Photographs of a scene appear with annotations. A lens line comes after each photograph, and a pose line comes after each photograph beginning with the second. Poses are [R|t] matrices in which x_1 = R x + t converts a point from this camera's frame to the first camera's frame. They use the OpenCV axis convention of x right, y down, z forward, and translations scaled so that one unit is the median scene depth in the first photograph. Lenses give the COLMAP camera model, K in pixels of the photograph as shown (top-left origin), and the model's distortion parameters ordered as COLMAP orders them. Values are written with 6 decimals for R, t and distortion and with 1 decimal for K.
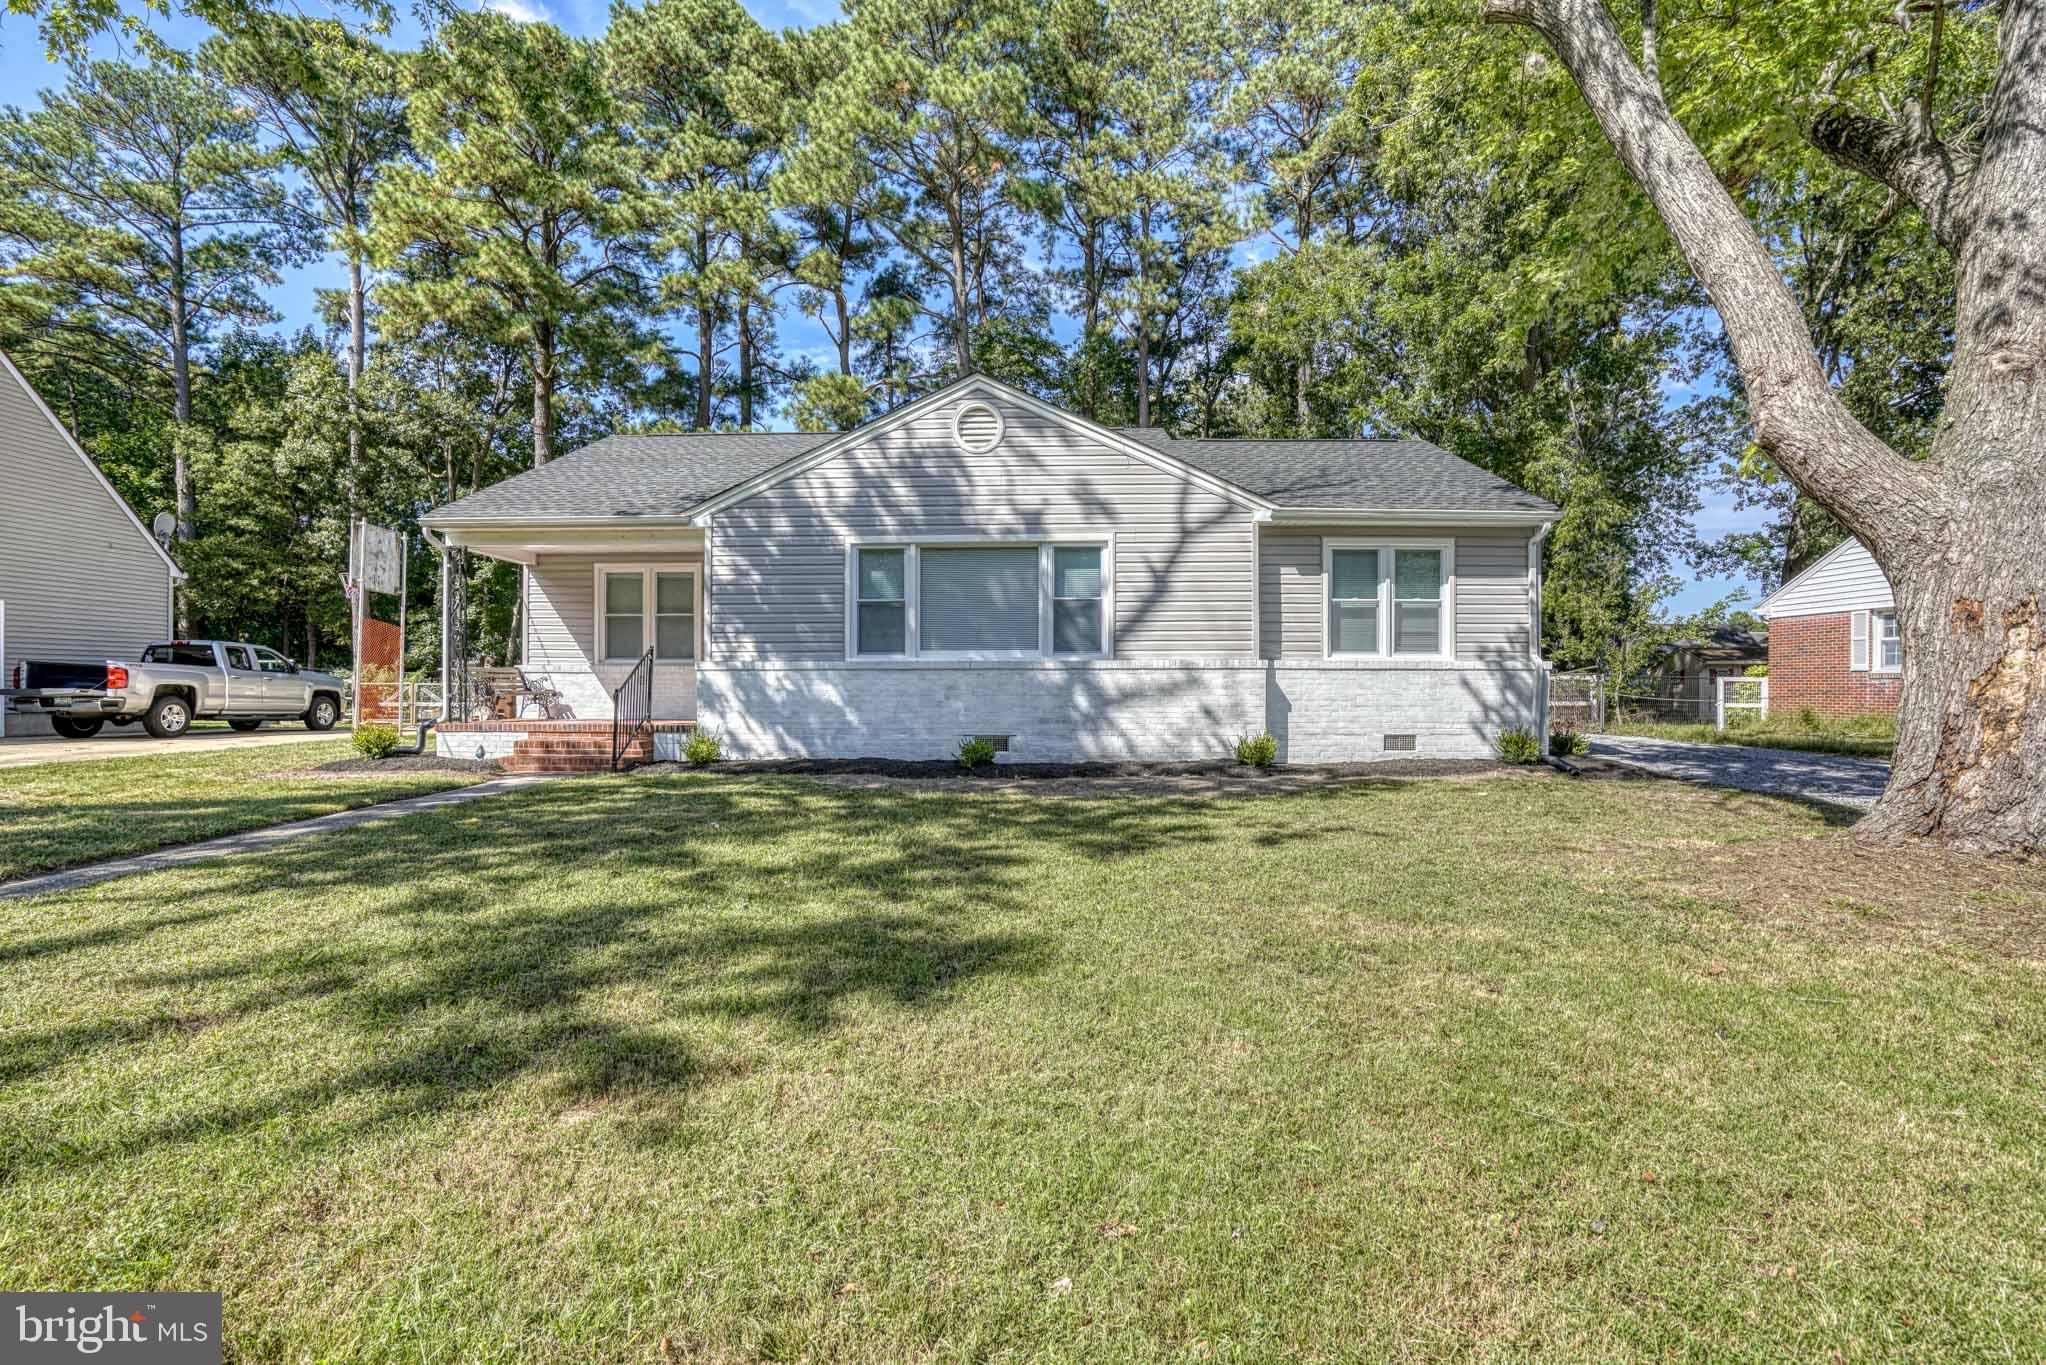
lens RADIAL K [[950.5, 0, 1039.7], [0, 950.5, 686.3], [0, 0, 1]] dist [-0.035648, 0.007816]
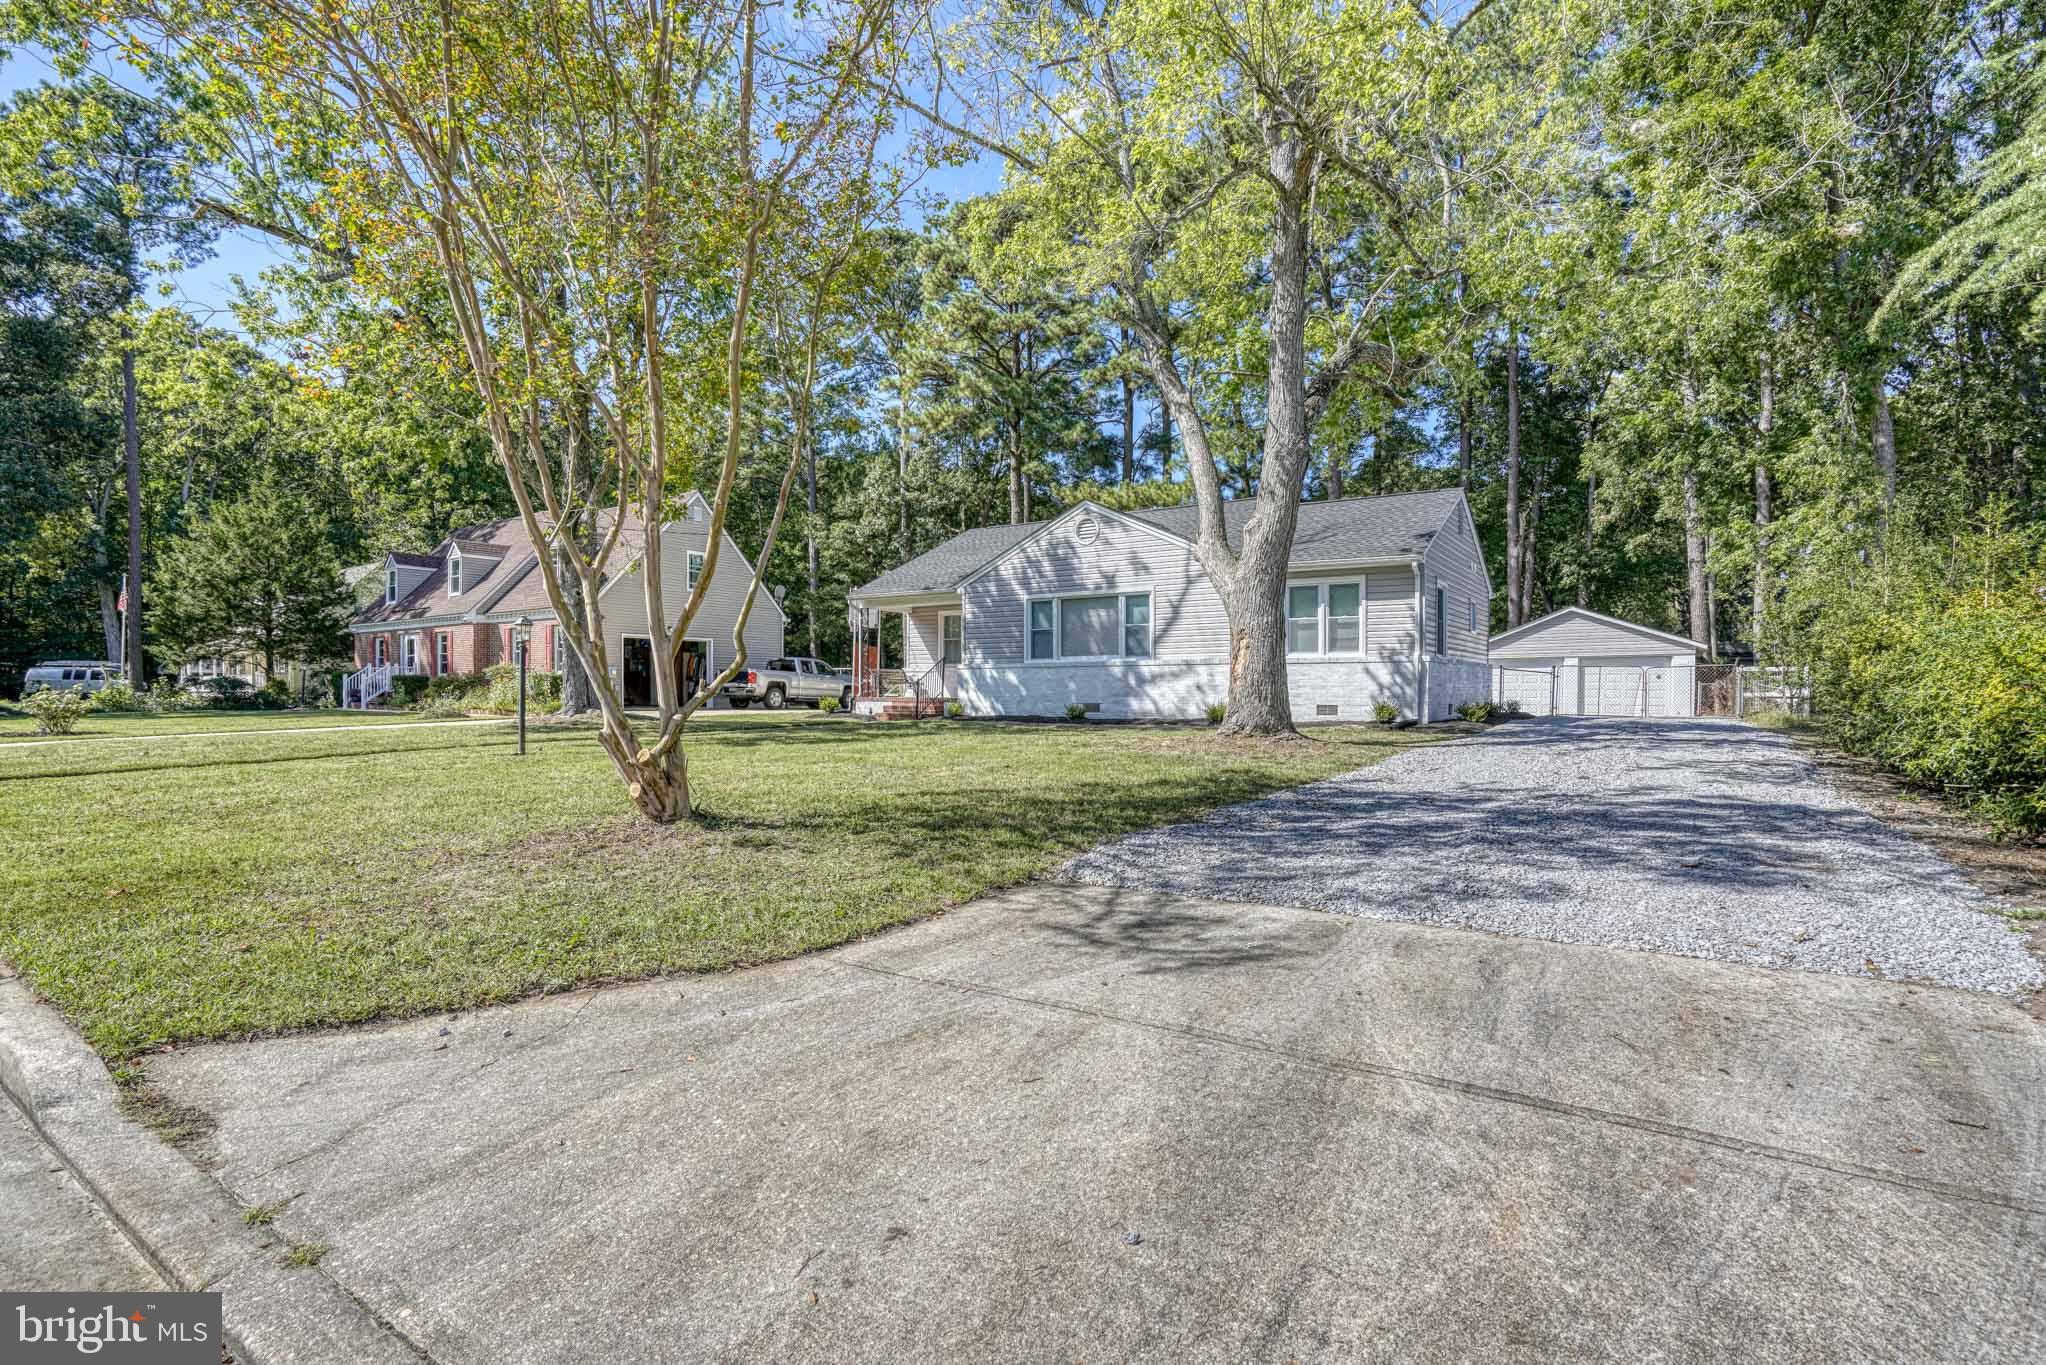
lens RADIAL K [[950.5, 0, 1016.1], [0, 950.5, 683.6], [0, 0, 1]] dist [-0.035648, 0.007816]
pose [[0.849295, -0.003953, -0.527904, 0.751048], [-0.000913, 0.999959, -0.008957, 0.030575], [0.527918, 0.008090, 0.849257, -0.568585]]
